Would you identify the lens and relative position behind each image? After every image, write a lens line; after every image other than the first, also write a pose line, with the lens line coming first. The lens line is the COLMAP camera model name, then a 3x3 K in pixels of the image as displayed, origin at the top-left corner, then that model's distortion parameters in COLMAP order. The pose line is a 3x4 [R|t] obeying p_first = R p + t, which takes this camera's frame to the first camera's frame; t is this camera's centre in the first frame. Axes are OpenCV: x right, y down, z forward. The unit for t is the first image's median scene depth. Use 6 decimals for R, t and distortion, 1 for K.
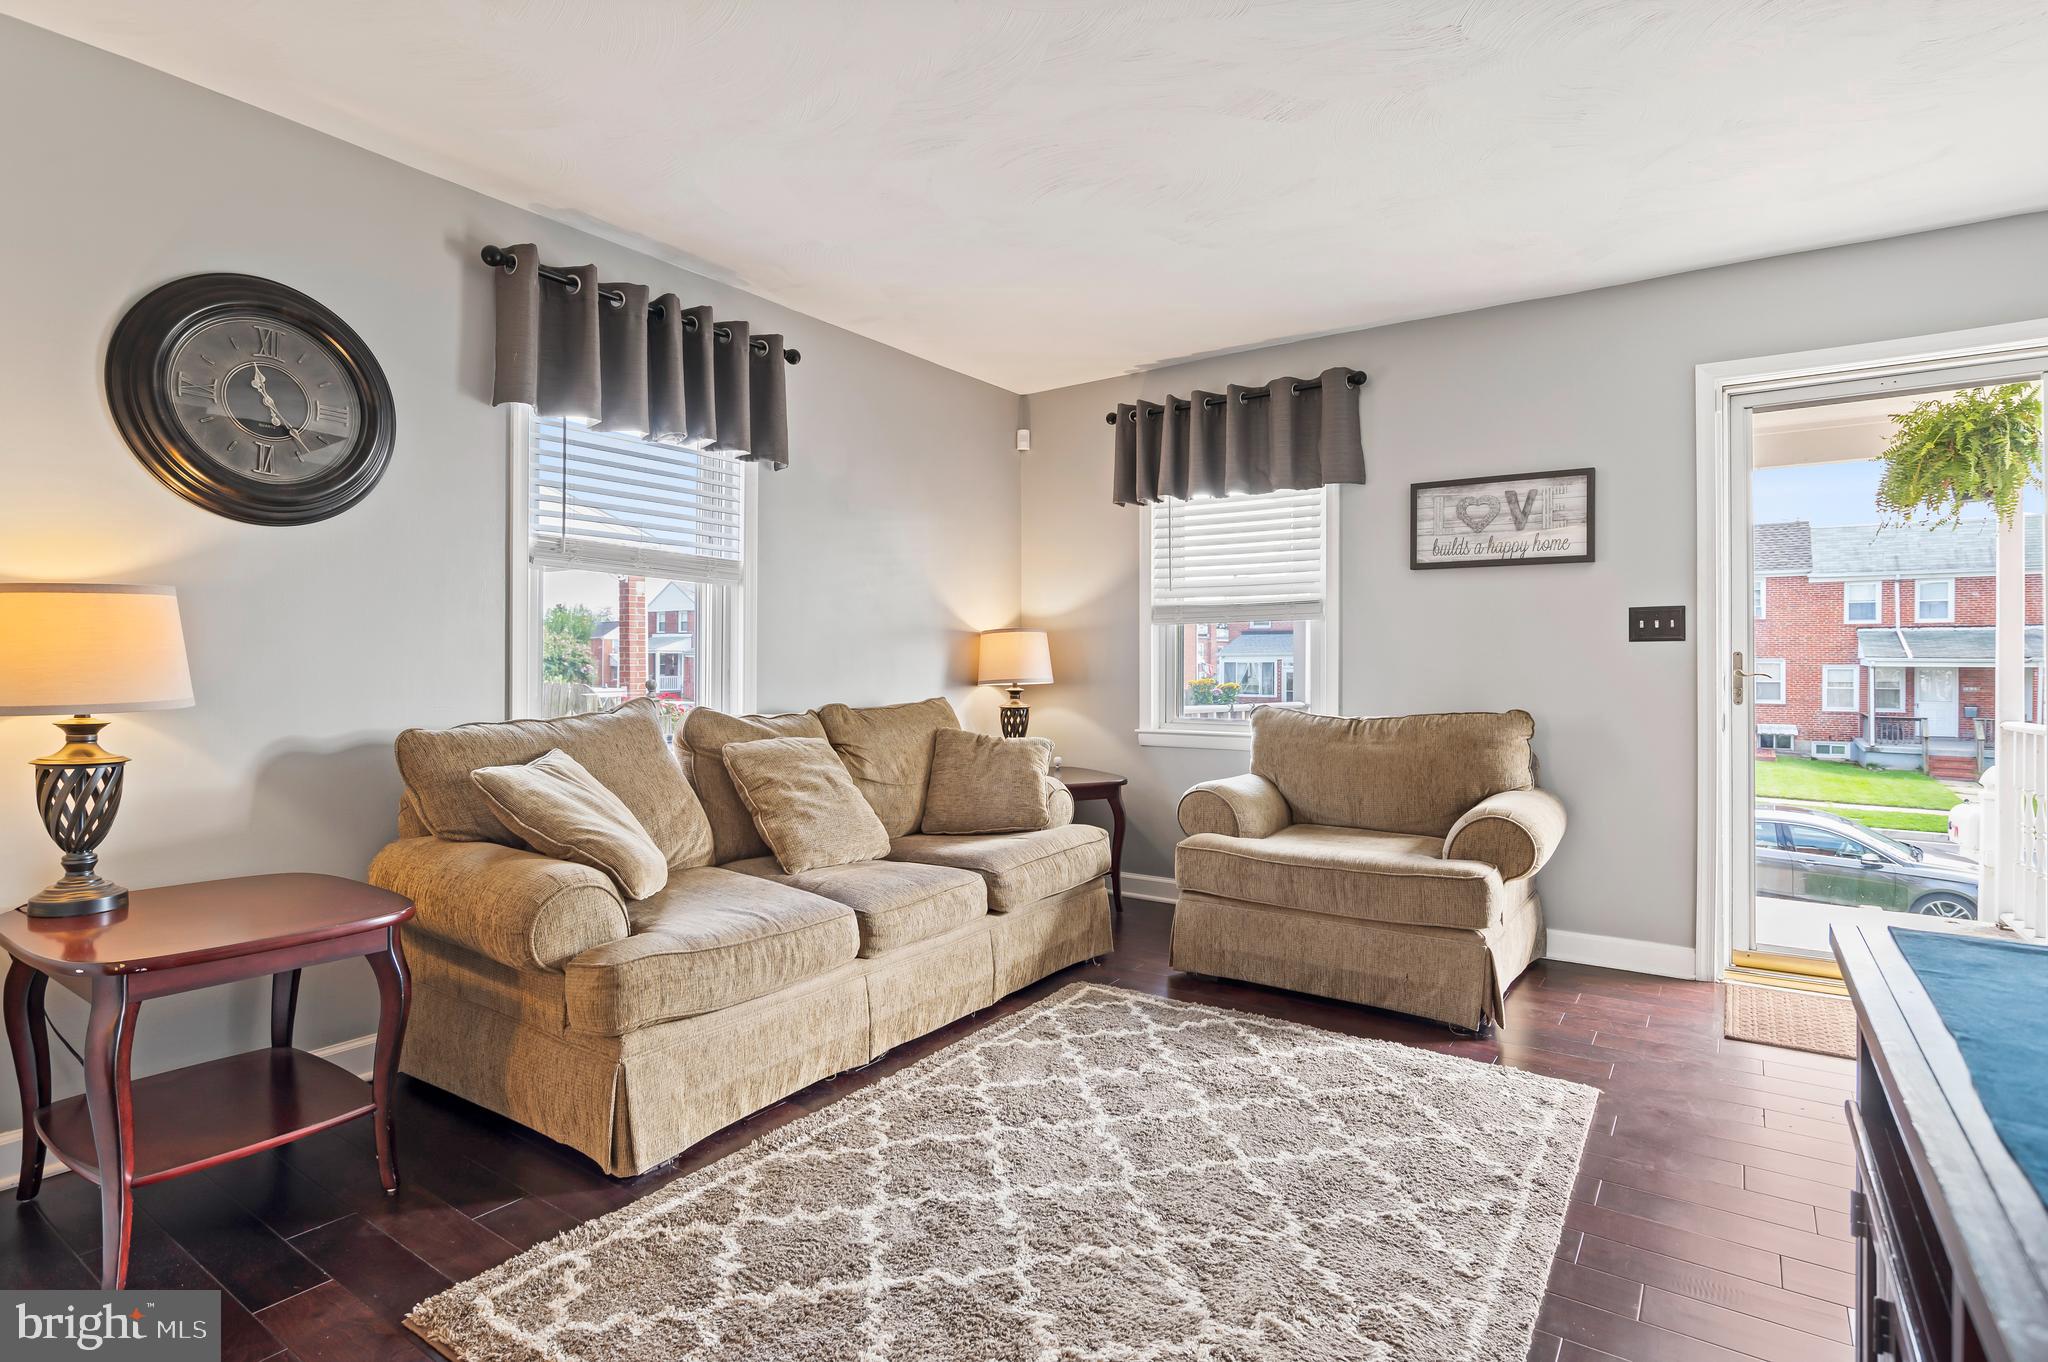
lens RADIAL K [[1027.6, 0, 1019.3], [0, 1027.6, 662.7], [0, 0, 1]] dist [-0.014187, 0.000416]
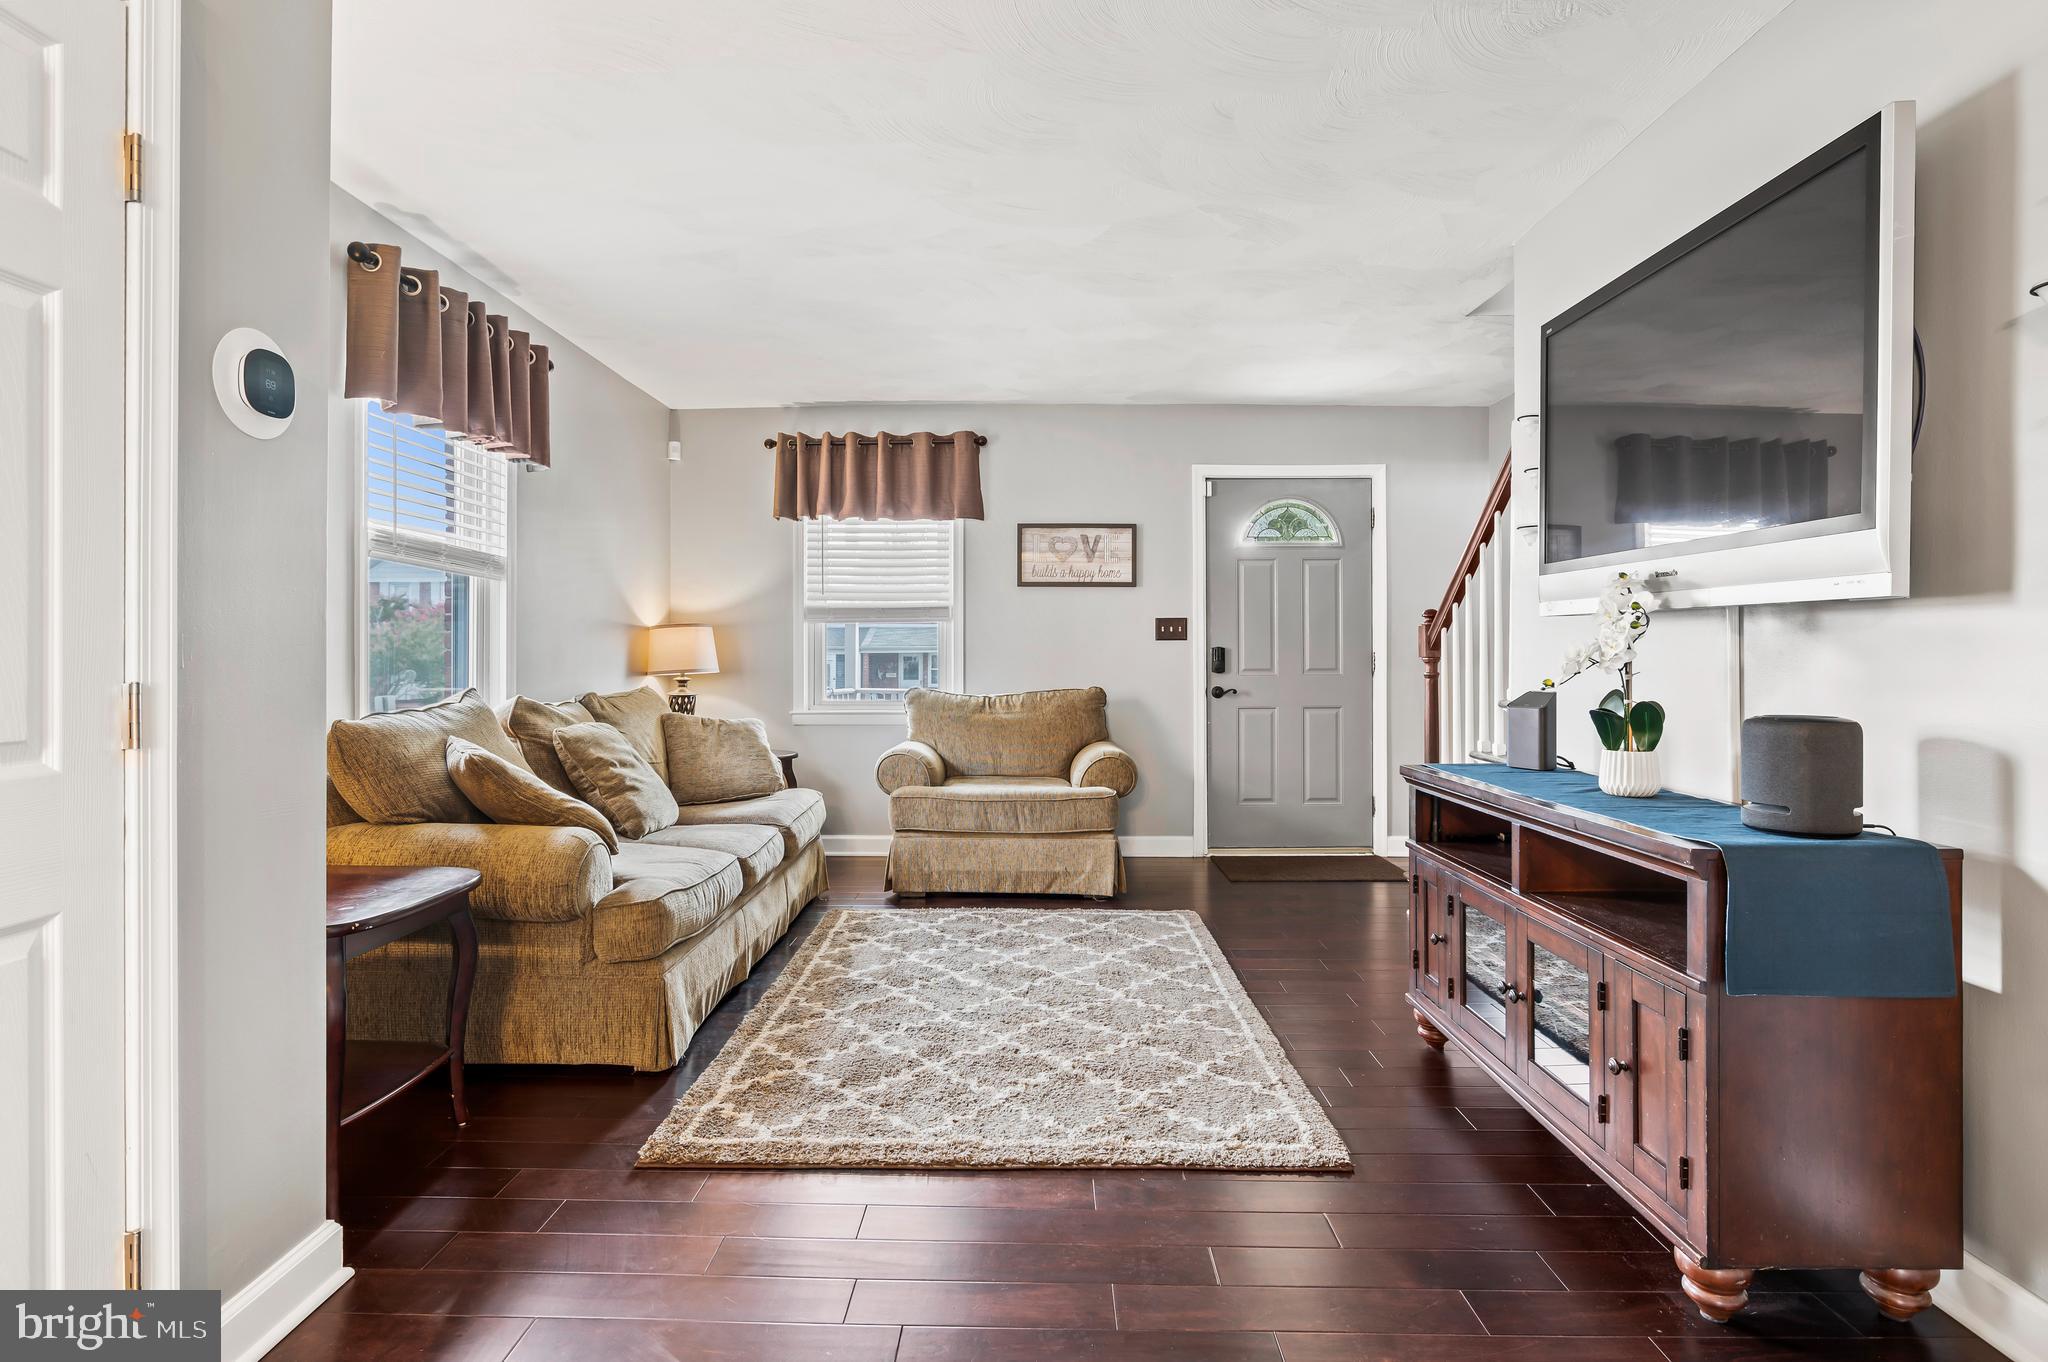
lens RADIAL K [[1027.6, 0, 1019.3], [0, 1027.6, 662.7], [0, 0, 1]] dist [-0.014187, 0.000416]
pose [[0.833126, -0.004817, 0.553063, -0.400413], [0.000812, 0.999972, 0.007486, 0.000756], [-0.553083, -0.005787, 0.833106, -0.151303]]
